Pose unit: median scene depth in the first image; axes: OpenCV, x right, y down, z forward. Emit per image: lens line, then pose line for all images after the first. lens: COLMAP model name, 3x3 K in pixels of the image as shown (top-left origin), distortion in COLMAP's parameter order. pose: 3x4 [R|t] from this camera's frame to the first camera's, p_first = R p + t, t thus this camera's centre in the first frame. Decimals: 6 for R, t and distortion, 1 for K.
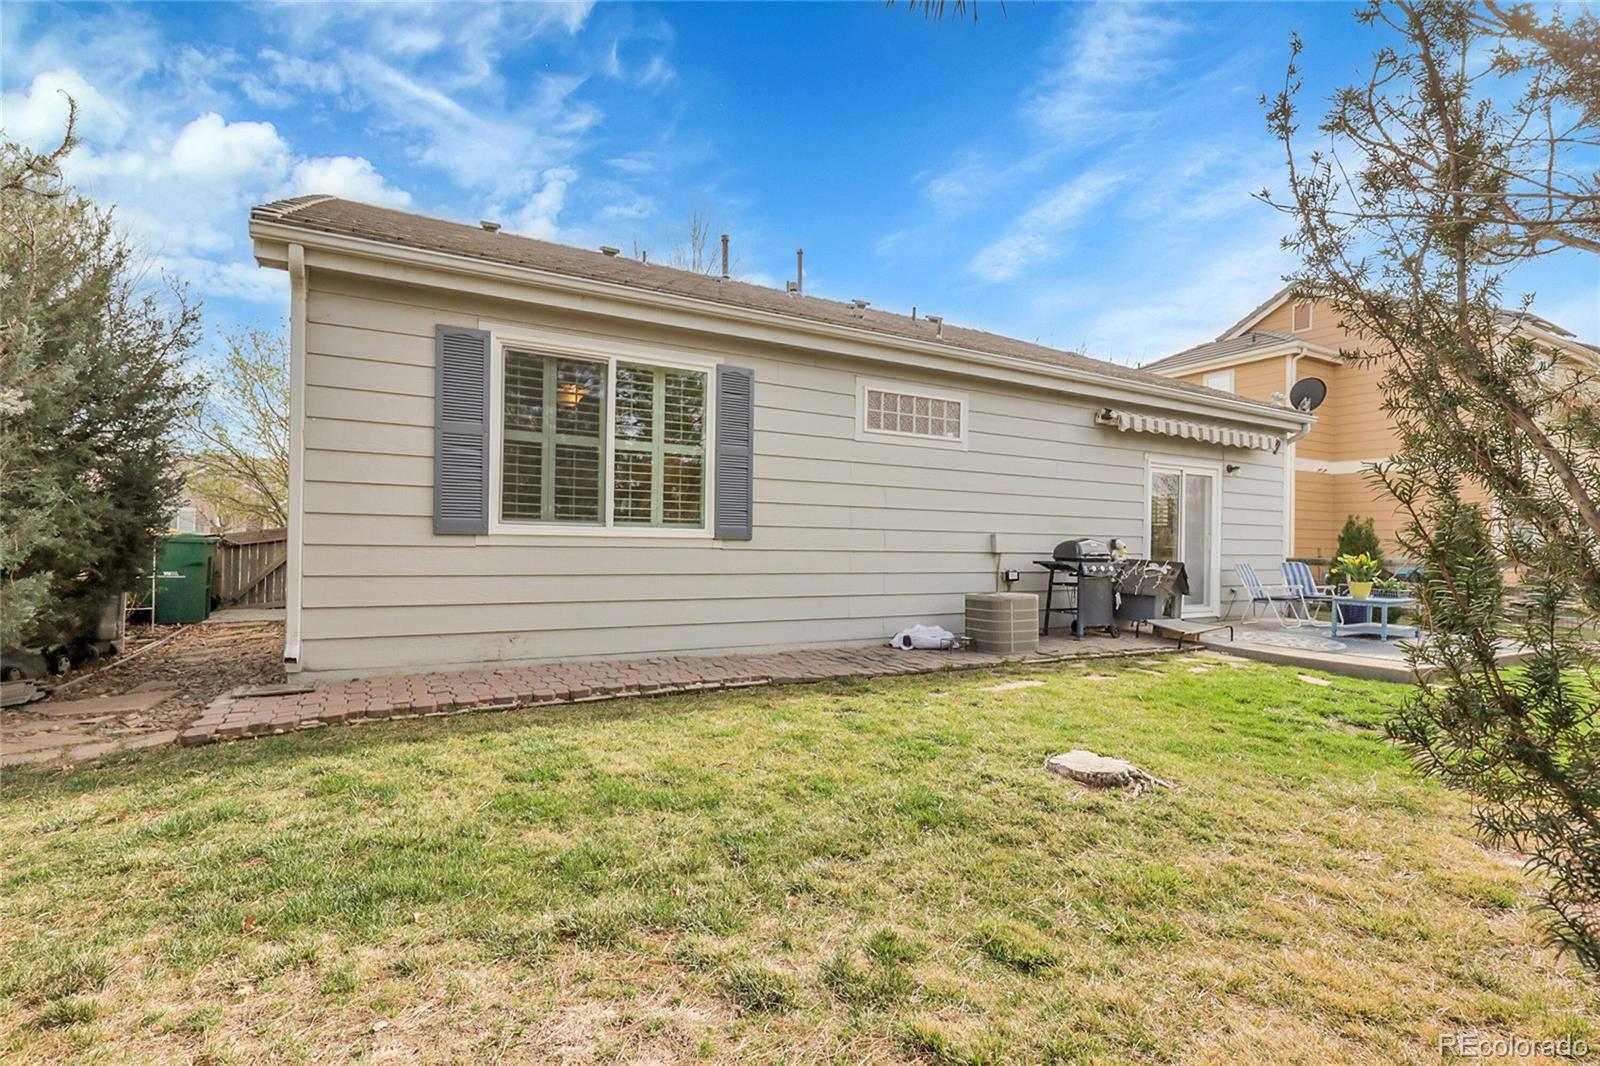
lens RADIAL K [[739.5, 0, 800.0], [0, 739.5, 533.0], [0, 0, 1]] dist [-0.001405, -0.000205]
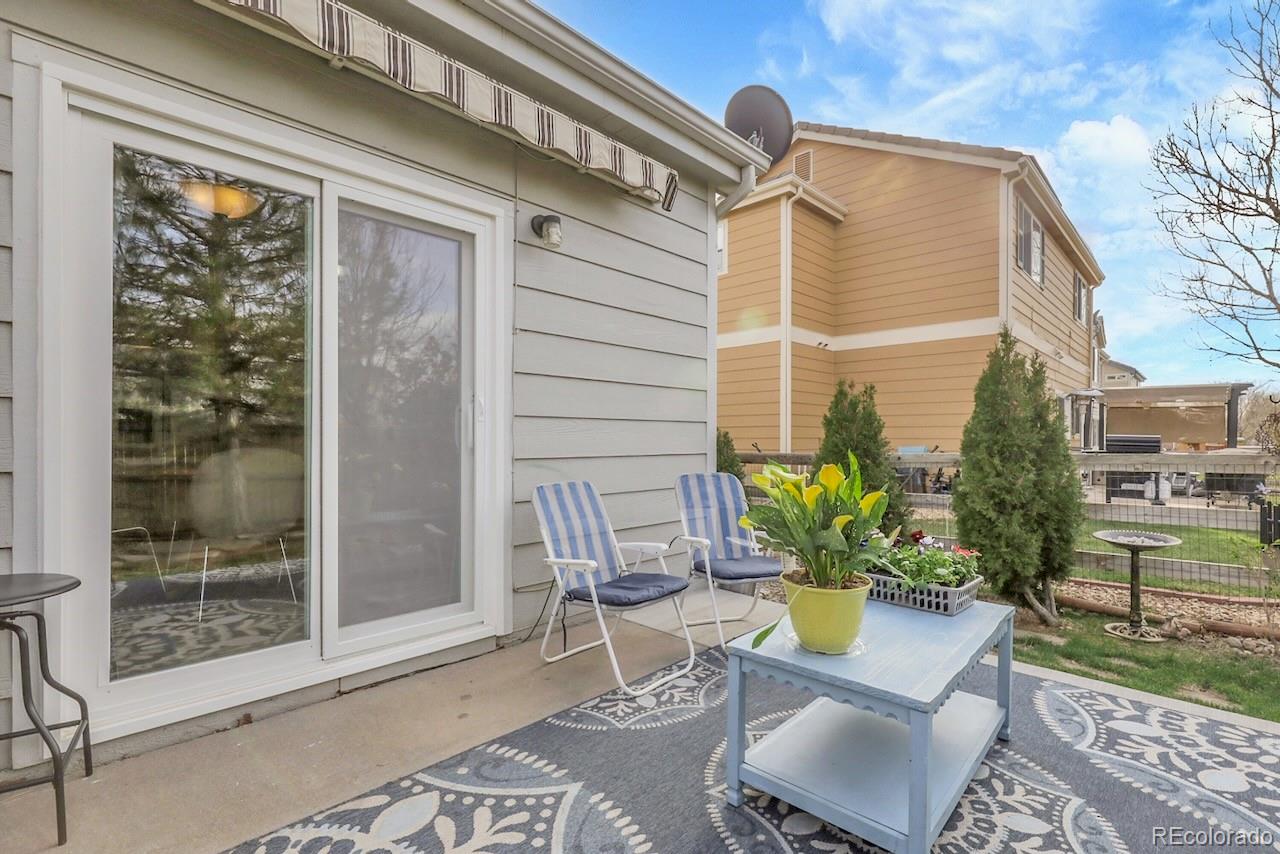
lens RADIAL K [[591.6, 0, 640.0], [0, 591.6, 427.0], [0, 0, 1]] dist [-0.001405, -0.000205]
pose [[0.961077, -0.006535, 0.276202, 0.532270], [0.007992, 0.999959, -0.004152, 0.014770], [-0.276163, 0.006198, 0.961091, 0.684072]]
